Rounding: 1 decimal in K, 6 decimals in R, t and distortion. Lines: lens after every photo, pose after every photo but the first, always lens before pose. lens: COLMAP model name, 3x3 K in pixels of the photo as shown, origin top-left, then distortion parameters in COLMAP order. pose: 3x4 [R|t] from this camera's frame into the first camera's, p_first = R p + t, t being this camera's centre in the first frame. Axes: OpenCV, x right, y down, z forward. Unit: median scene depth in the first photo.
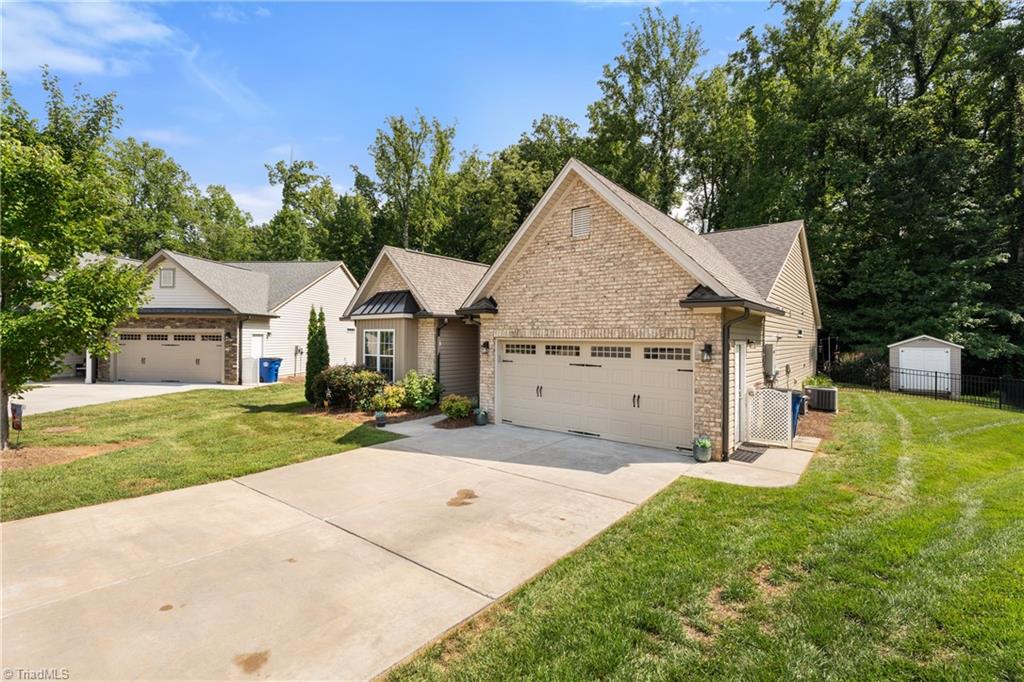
lens RADIAL K [[454.2, 0, 519.1], [0, 454.2, 338.3], [0, 0, 1]] dist [0.009812, -0.003719]
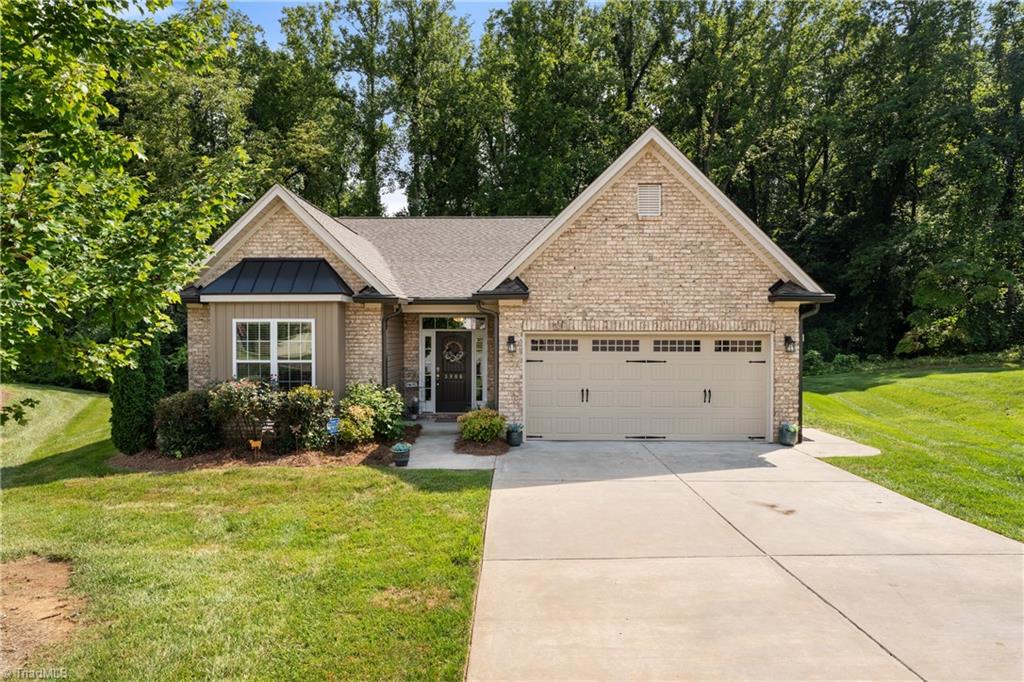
lens RADIAL K [[589.6, 0, 507.6], [0, 589.6, 346.1], [0, 0, 1]] dist [-0.004401, 0.000773]
pose [[0.794200, -0.020107, 0.607323, -0.785213], [0.005826, 0.999658, 0.025478, -0.002054], [-0.607628, -0.016696, 0.794046, 0.250592]]
